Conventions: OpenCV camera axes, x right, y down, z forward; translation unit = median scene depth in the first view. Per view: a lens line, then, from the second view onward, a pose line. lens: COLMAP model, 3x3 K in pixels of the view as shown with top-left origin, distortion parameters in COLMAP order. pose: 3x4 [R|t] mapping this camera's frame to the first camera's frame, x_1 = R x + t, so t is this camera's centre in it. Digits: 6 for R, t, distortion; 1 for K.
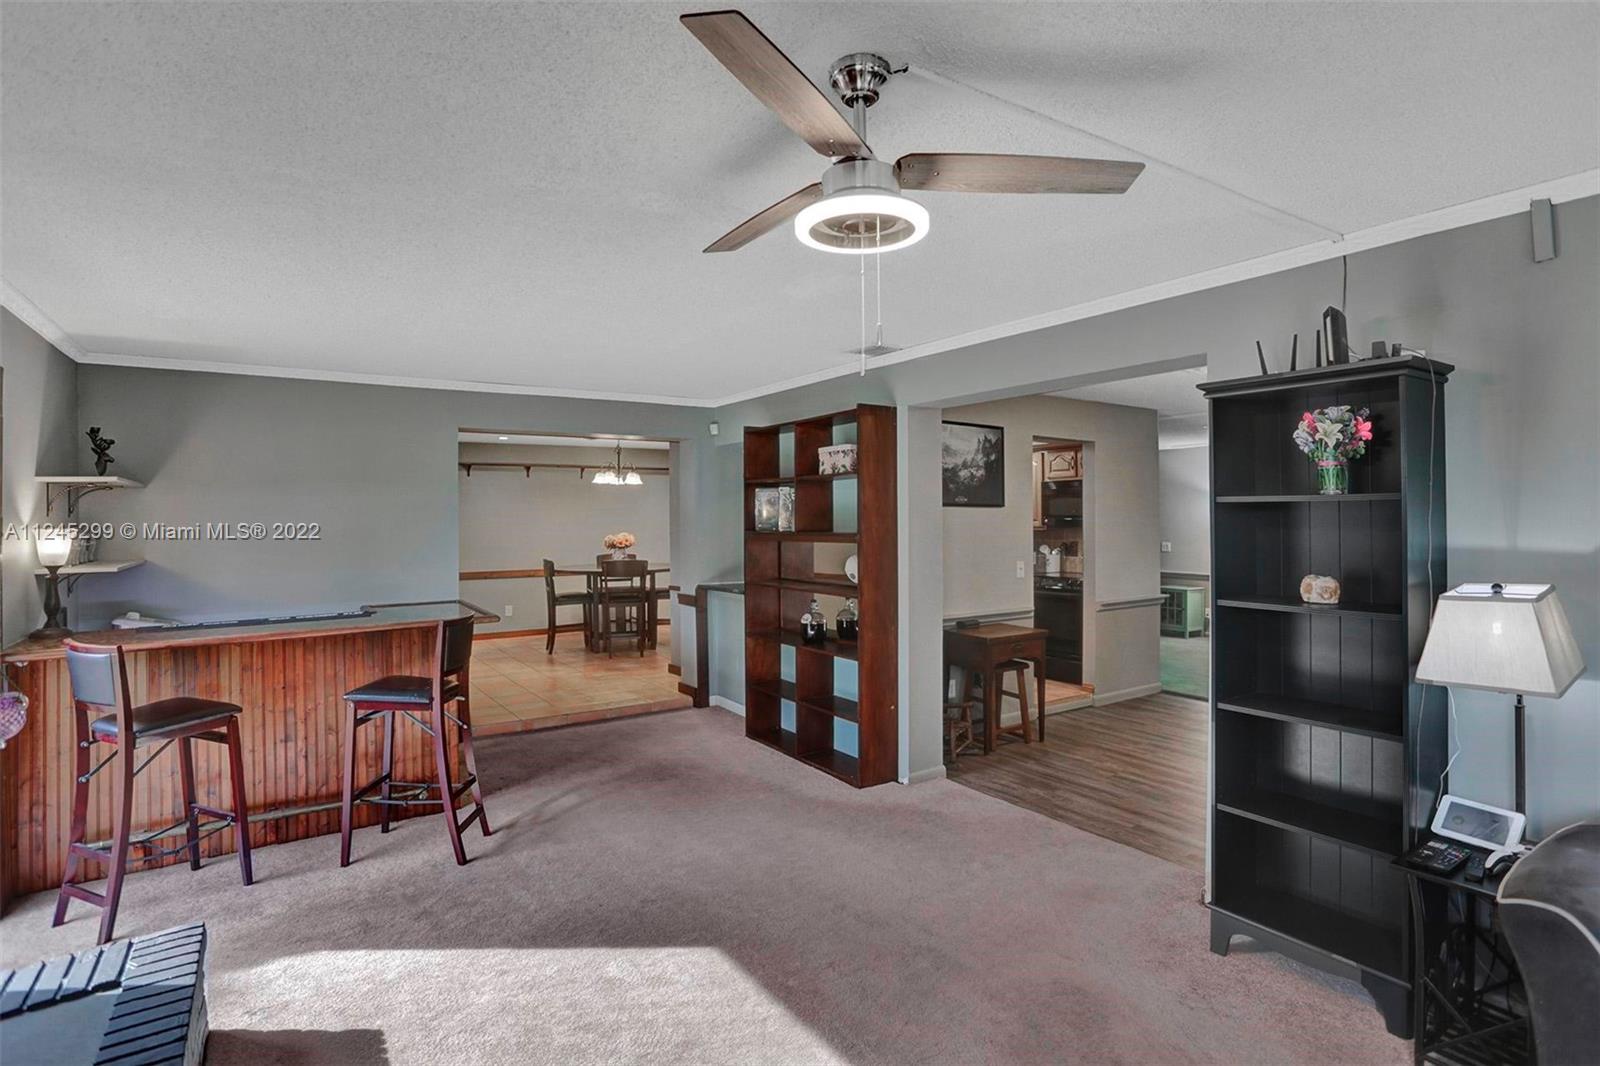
lens RADIAL K [[806.7, 0, 792.5], [0, 806.7, 509.9], [0, 0, 1]] dist [-0.081666, 0.036302]
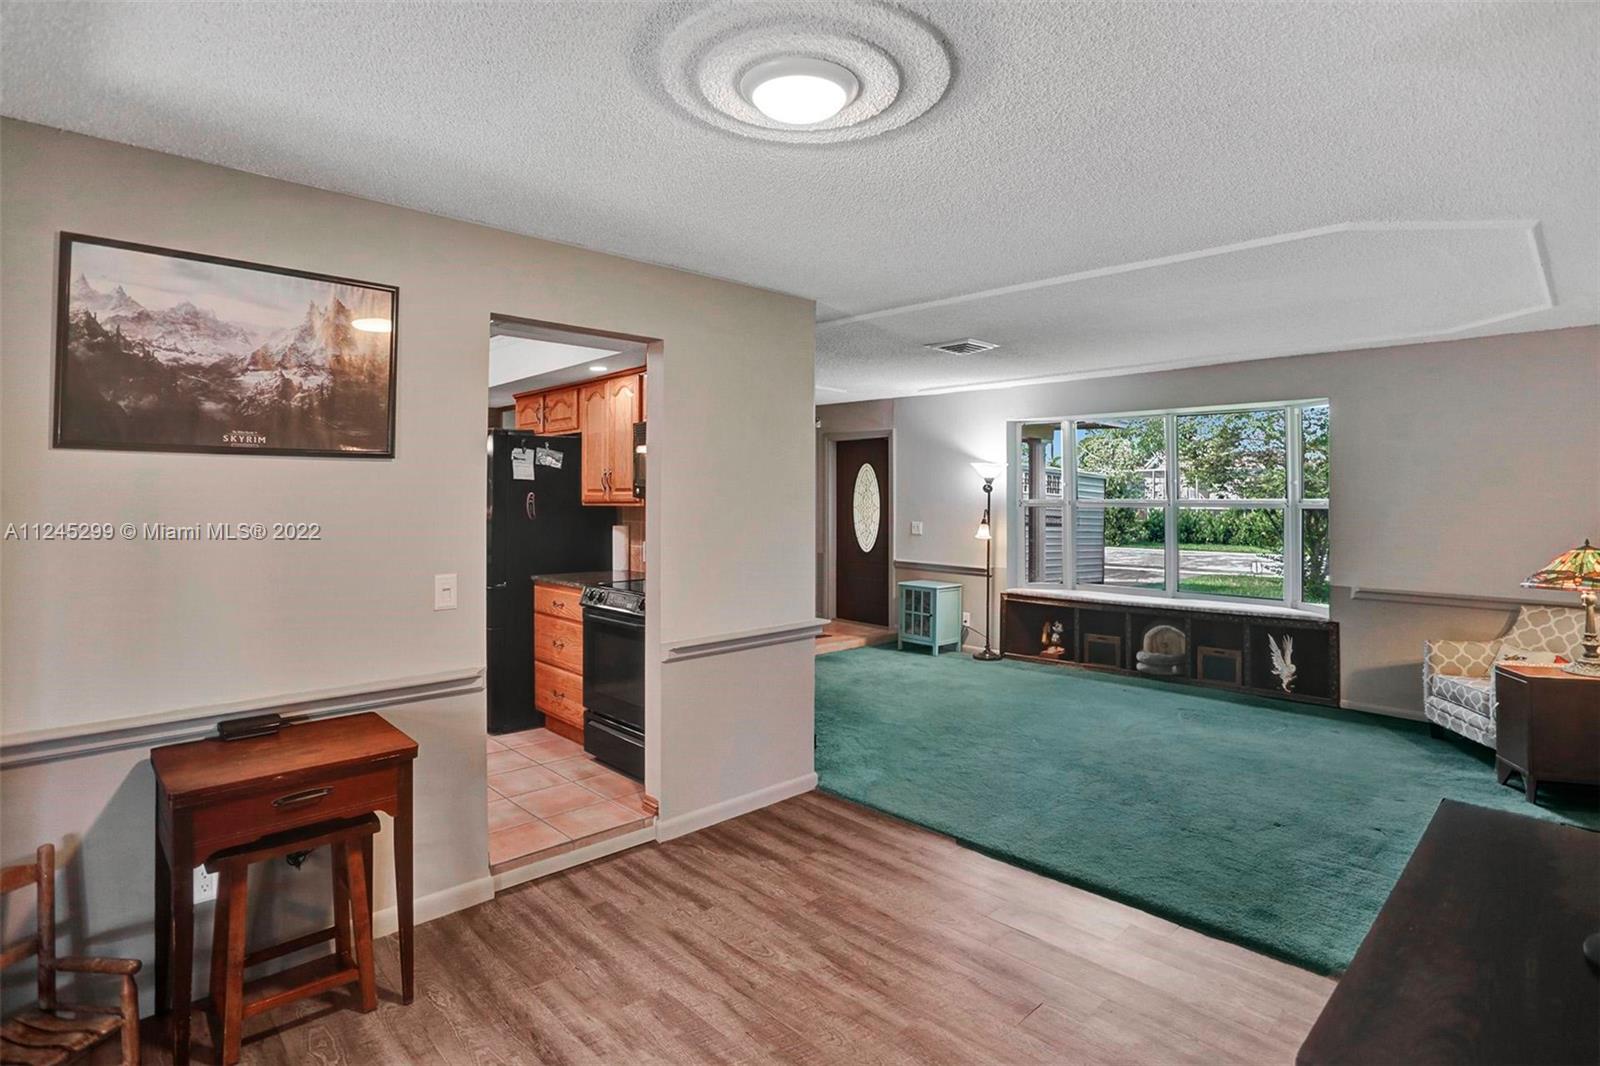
lens RADIAL K [[806.7, 0, 792.5], [0, 806.7, 509.9], [0, 0, 1]] dist [-0.081666, 0.036302]
pose [[0.984253, -0.006424, 0.176650, 0.379200], [0.001178, 0.999556, 0.029784, 0.011483], [-0.176763, -0.029106, 0.983823, 0.476220]]
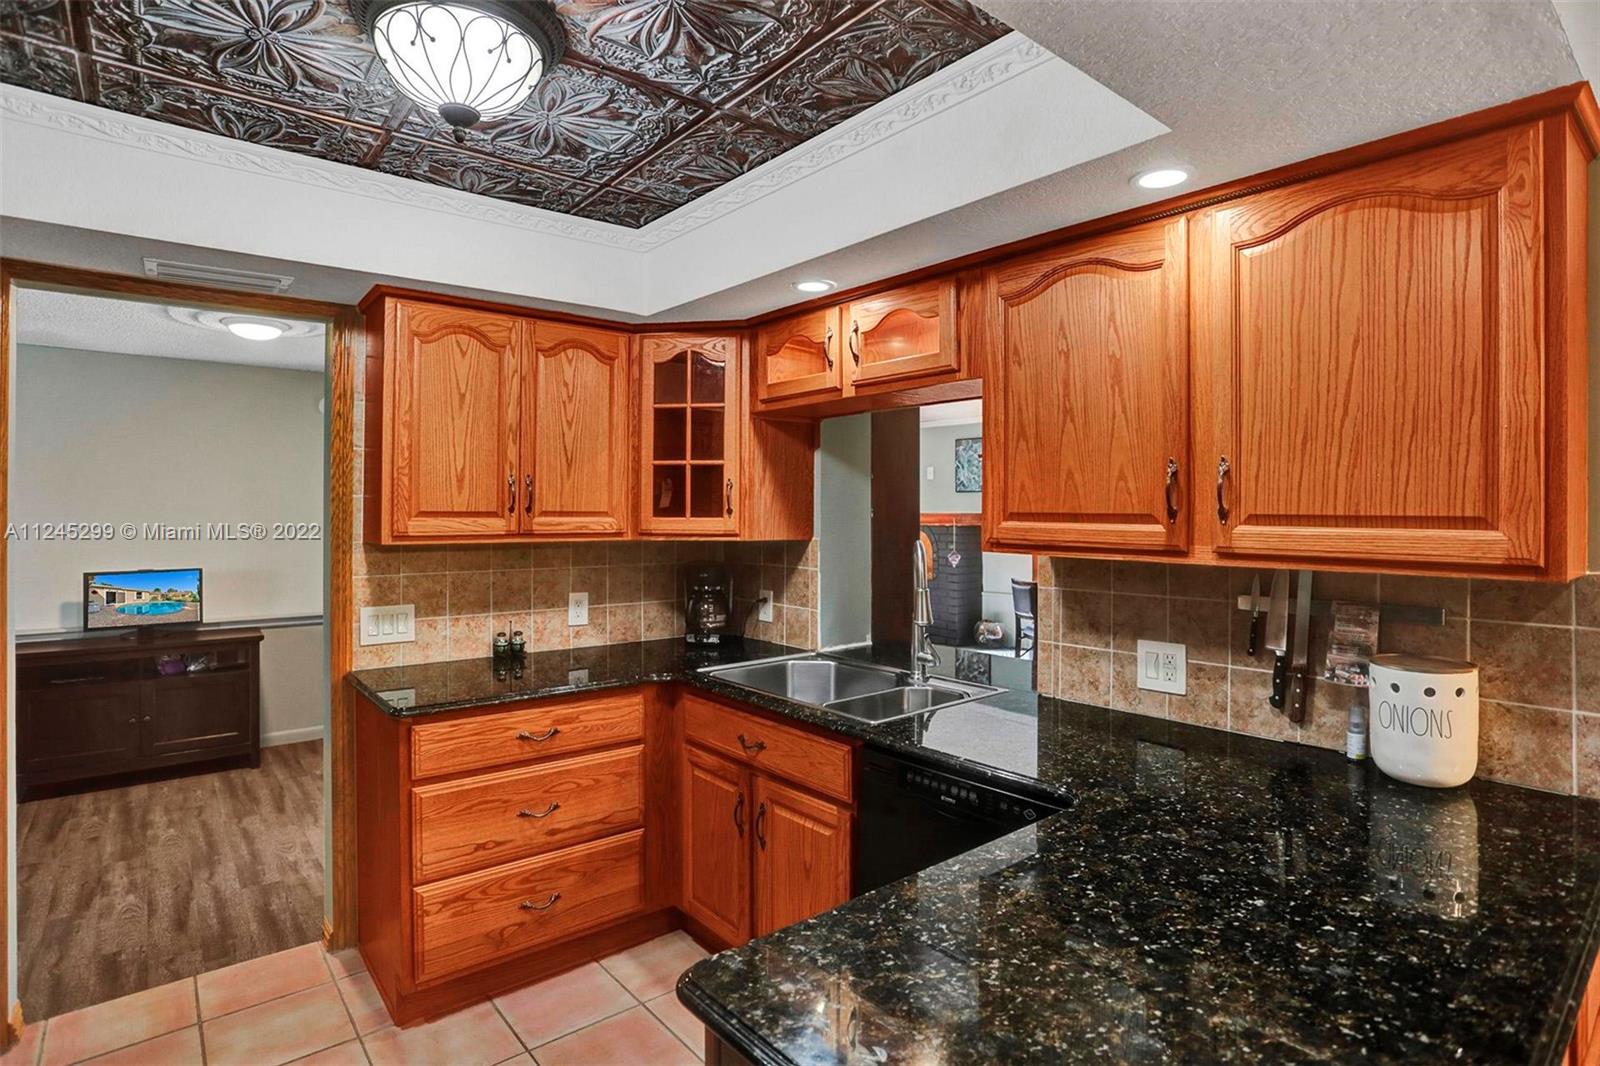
lens RADIAL K [[820.6, 0, 794.1], [0, 820.6, 509.1], [0, 0, 1]] dist [-0.076653, 0.034368]
pose [[-0.994666, -0.002453, -0.103124, 0.084334], [-0.000951, 0.999893, -0.014607, 0.013760], [0.103148, -0.014431, -0.994561, 1.387960]]
